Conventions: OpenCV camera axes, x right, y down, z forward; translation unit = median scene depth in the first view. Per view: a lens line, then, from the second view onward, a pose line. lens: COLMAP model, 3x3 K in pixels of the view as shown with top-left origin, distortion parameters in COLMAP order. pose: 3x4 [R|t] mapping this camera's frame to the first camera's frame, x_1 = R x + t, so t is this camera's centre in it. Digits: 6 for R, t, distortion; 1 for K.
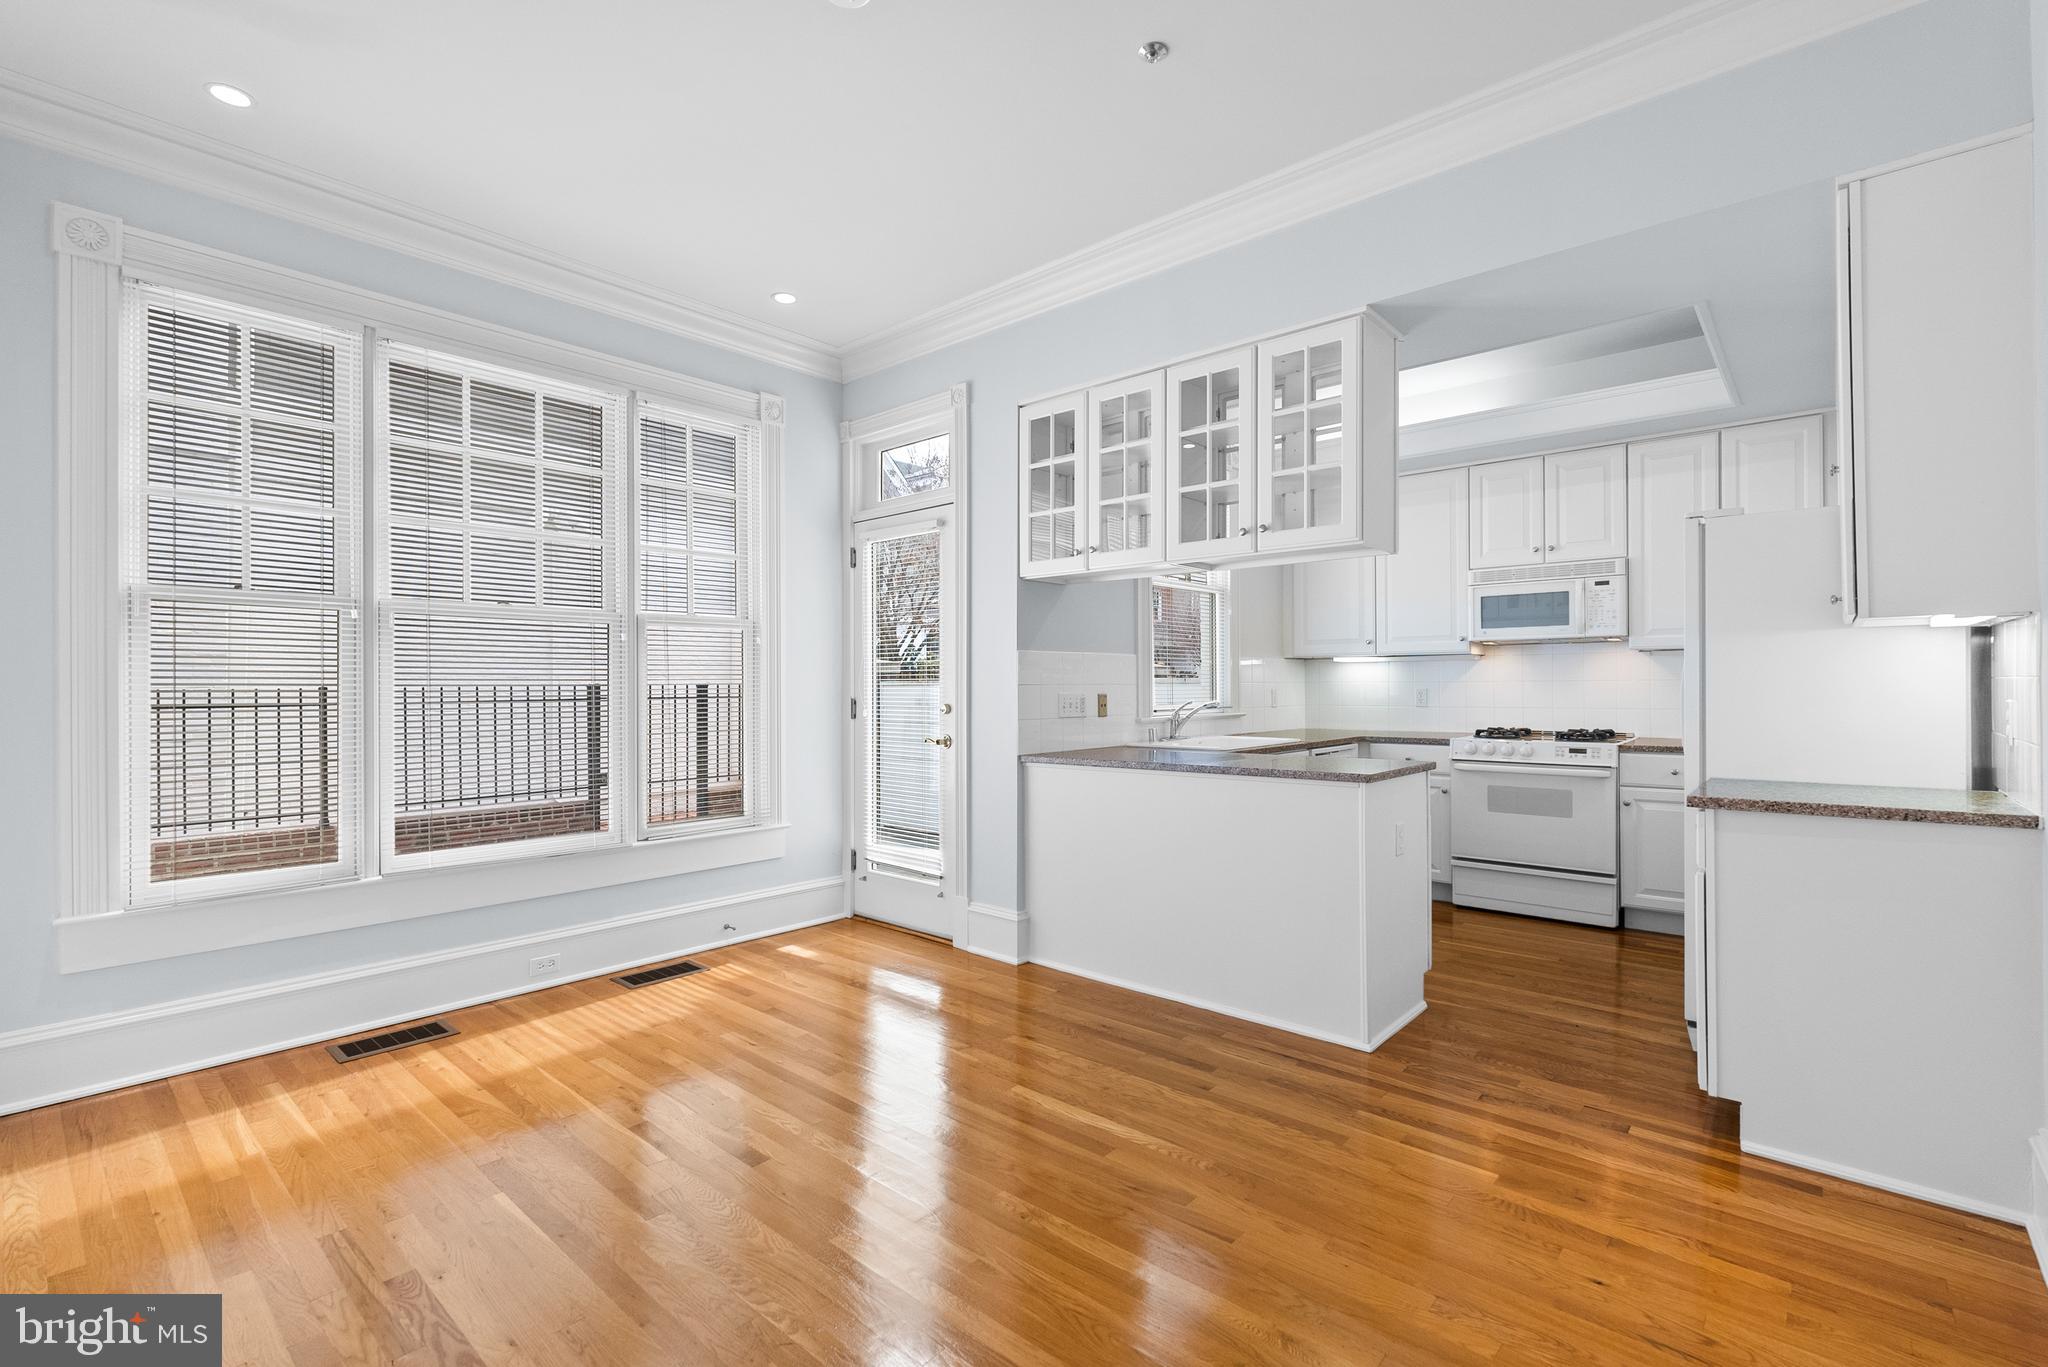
lens RADIAL K [[928.9, 0, 1032.5], [0, 928.9, 680.0], [0, 0, 1]] dist [-0.003808, 0.001021]
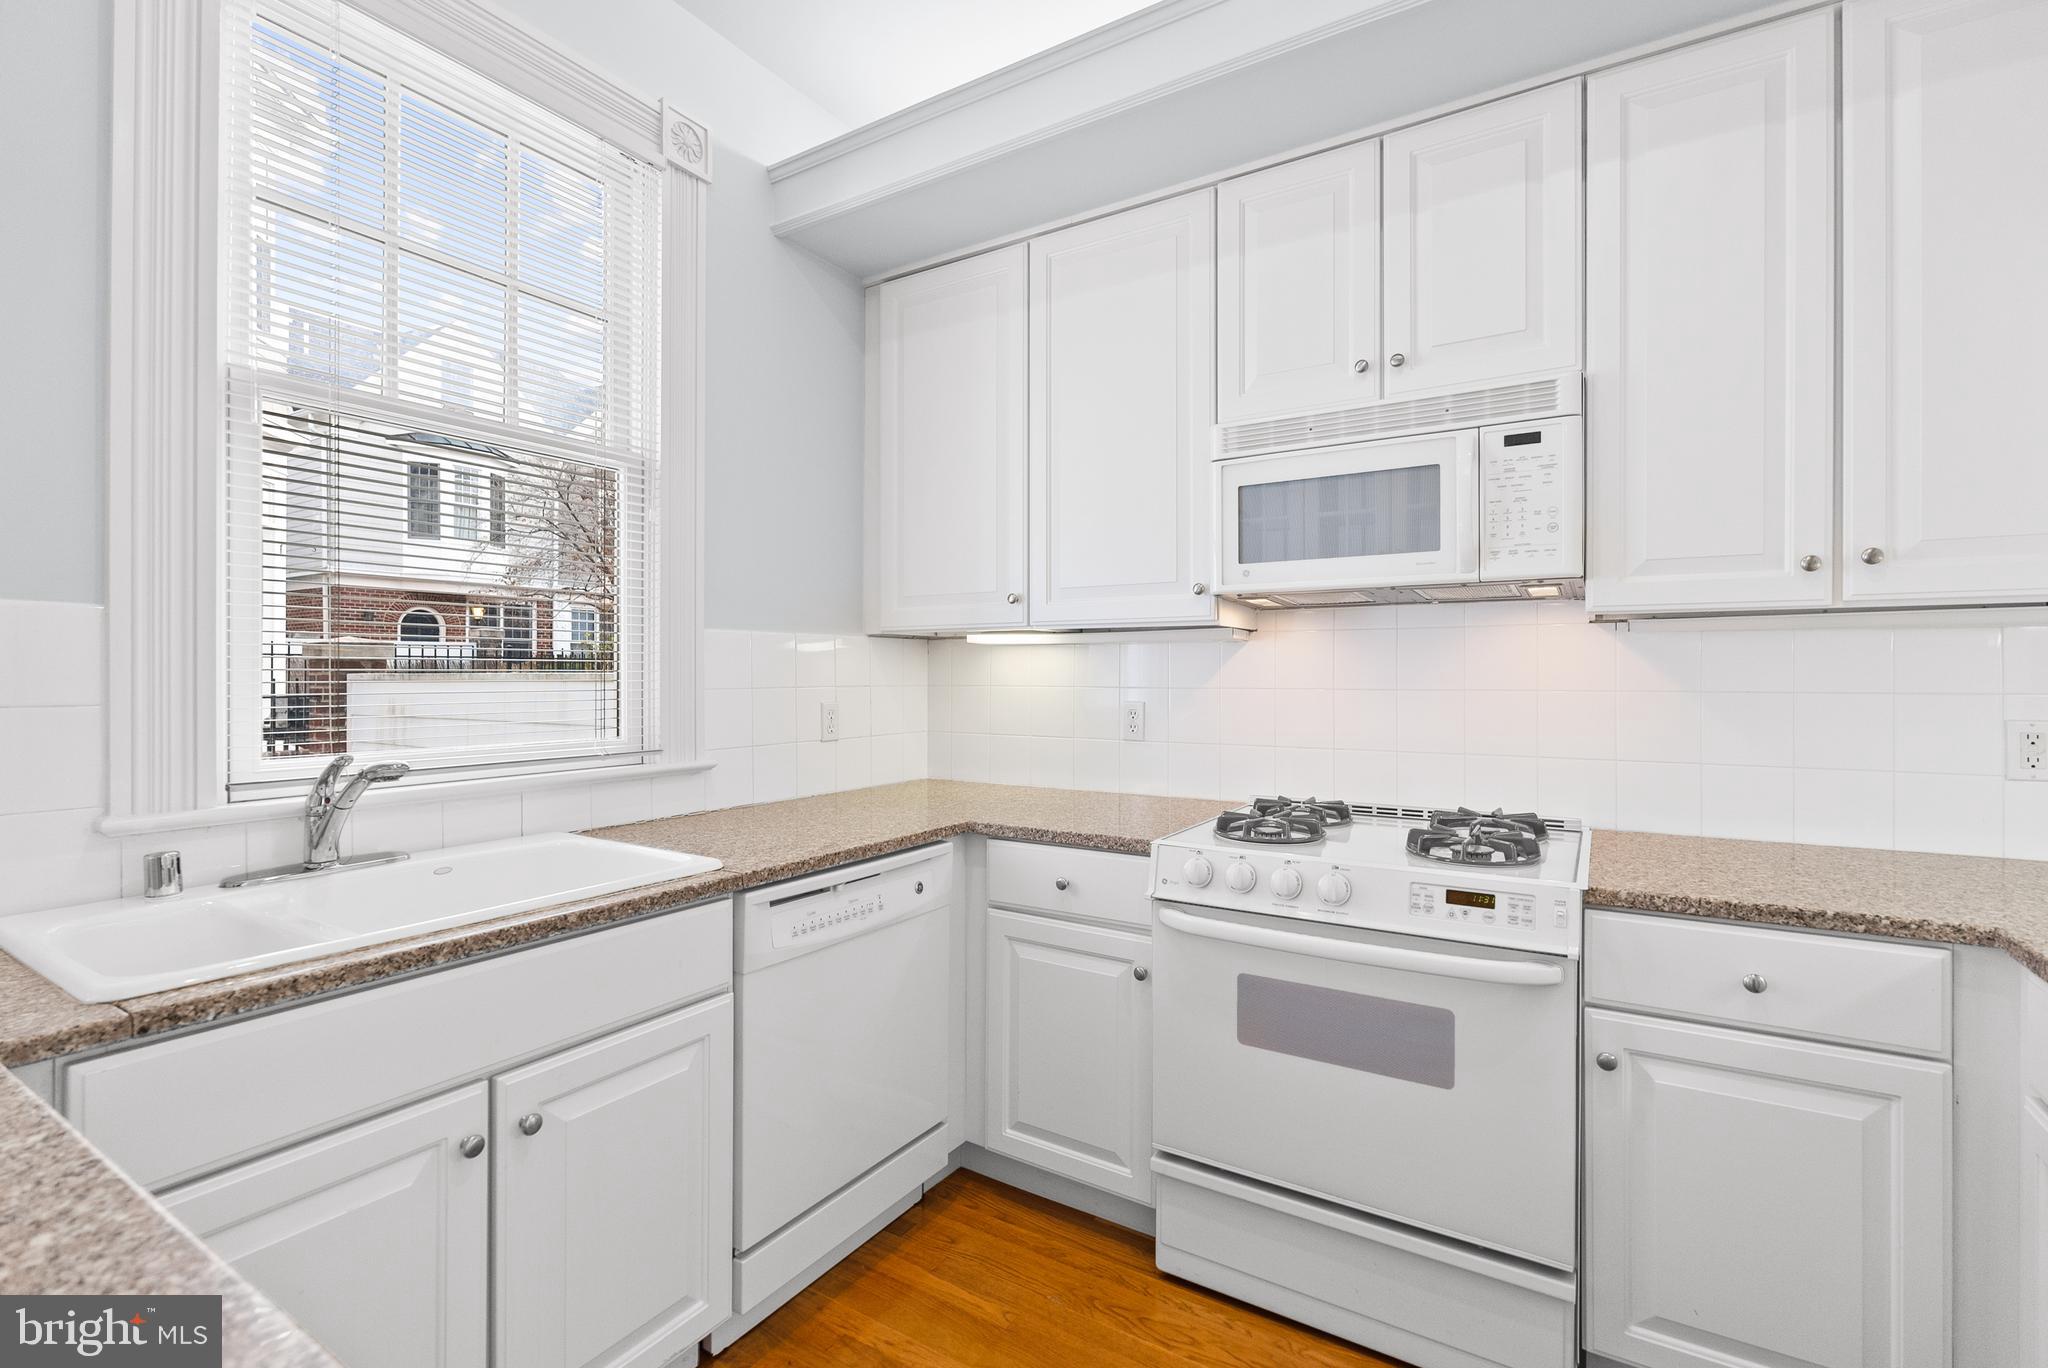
lens RADIAL K [[928.9, 0, 1039.2], [0, 928.9, 664.9], [0, 0, 1]] dist [-0.003808, 0.001021]
pose [[0.988630, 0.006316, 0.150234, 0.363652], [-0.006069, 0.999979, -0.002103, -0.009575], [-0.150244, 0.001167, 0.988648, 0.657967]]
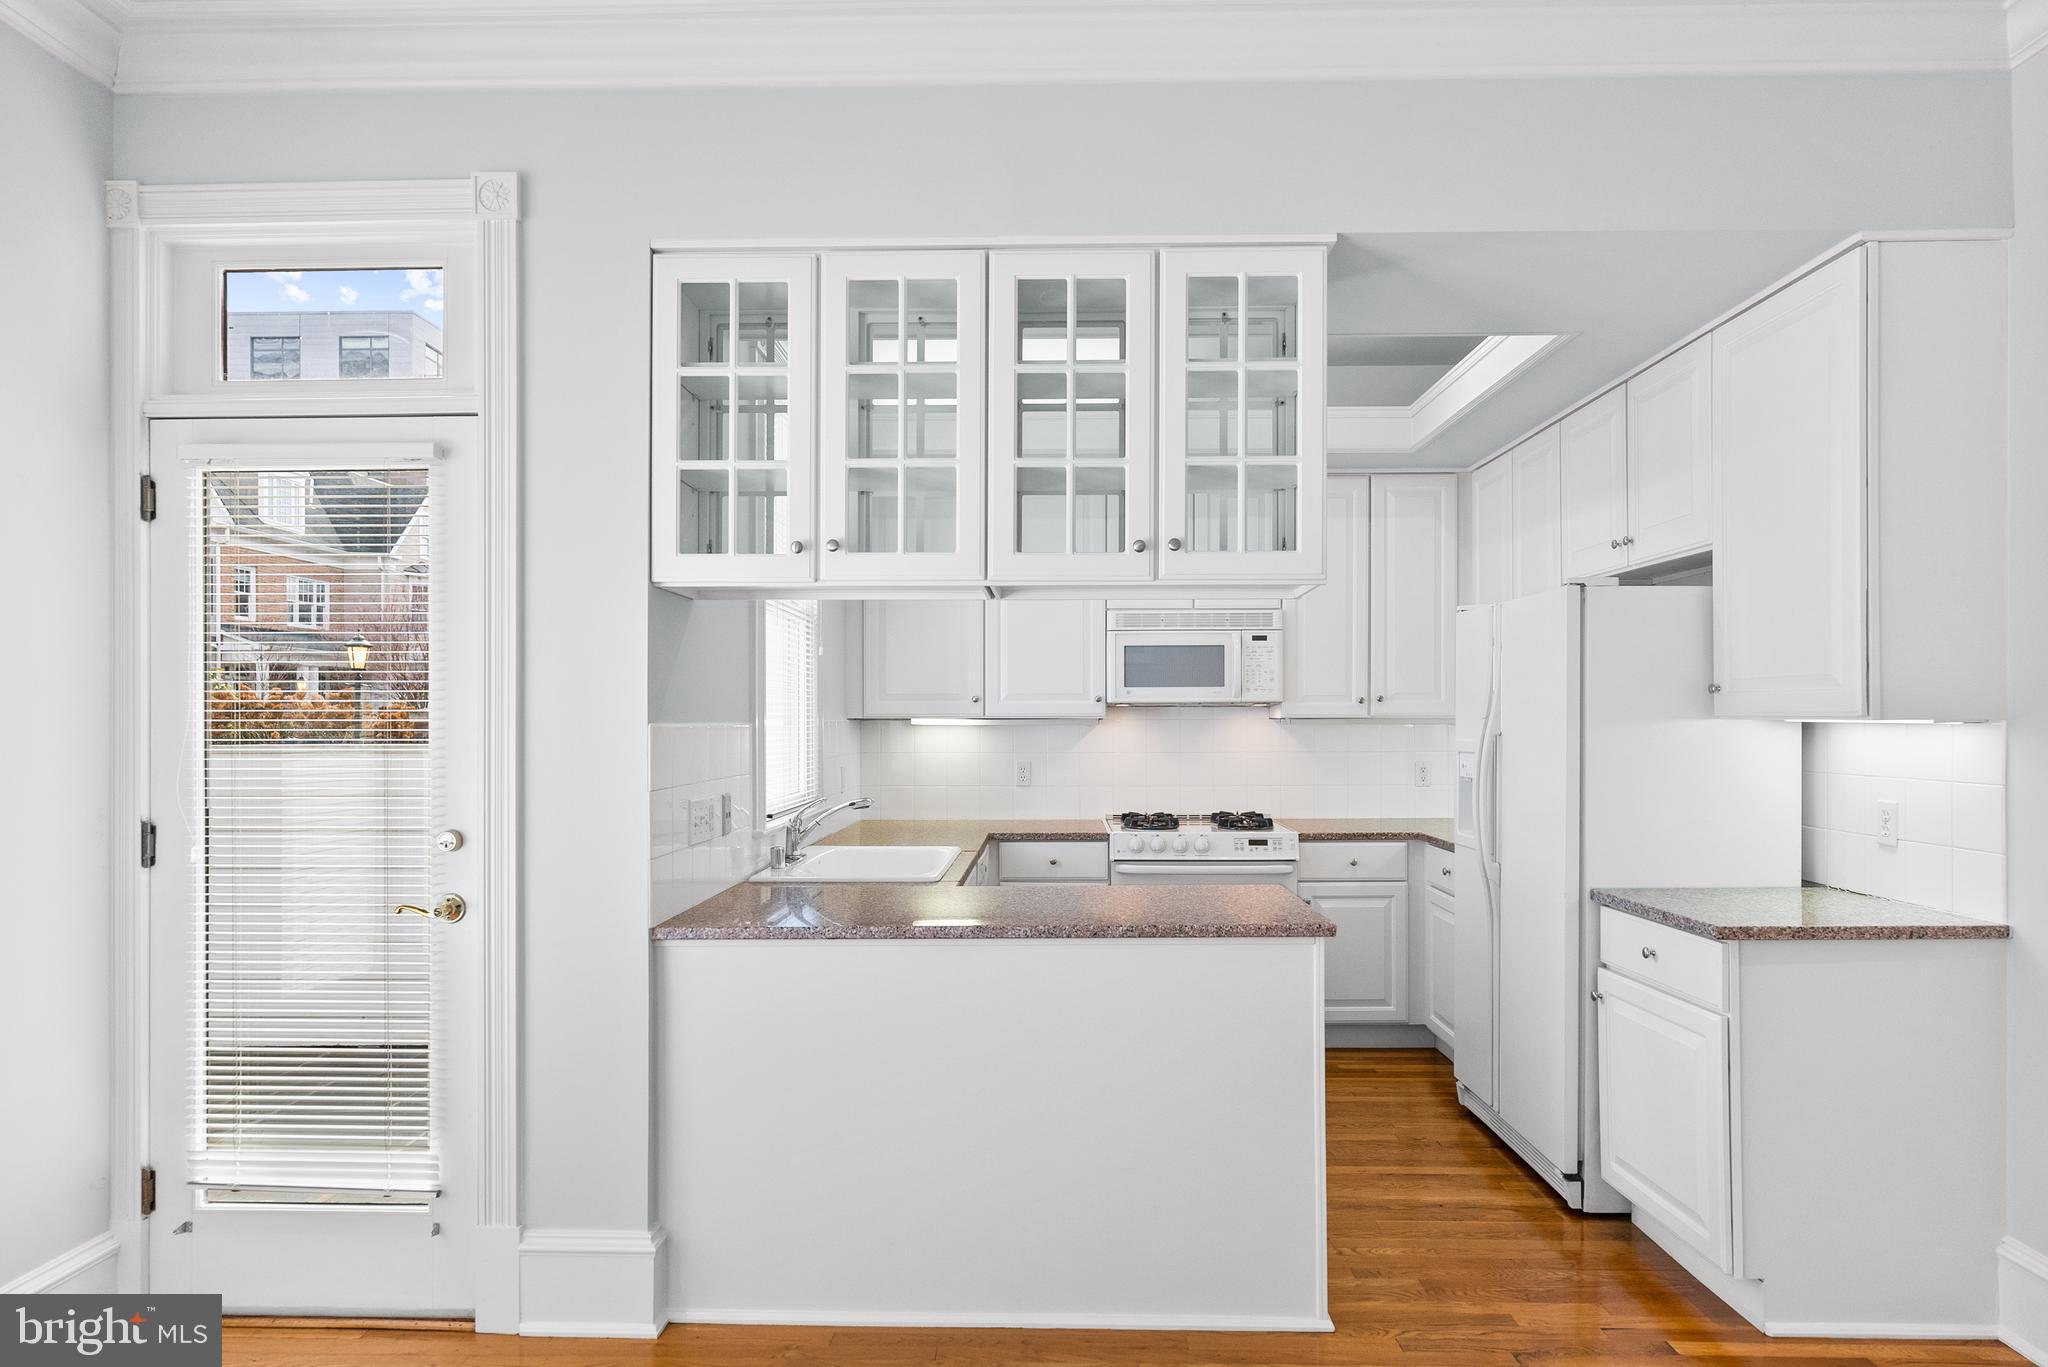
lens RADIAL K [[1205.9, 0, 1034.4], [0, 1205.9, 720.0], [0, 0, 1]] dist [-0.000744, -0.000137]
pose [[0.763202, 0.003435, 0.646150, -0.245718], [-0.005465, 0.999984, 0.001139, -0.031088], [-0.646136, -0.004400, 0.763209, 0.303652]]
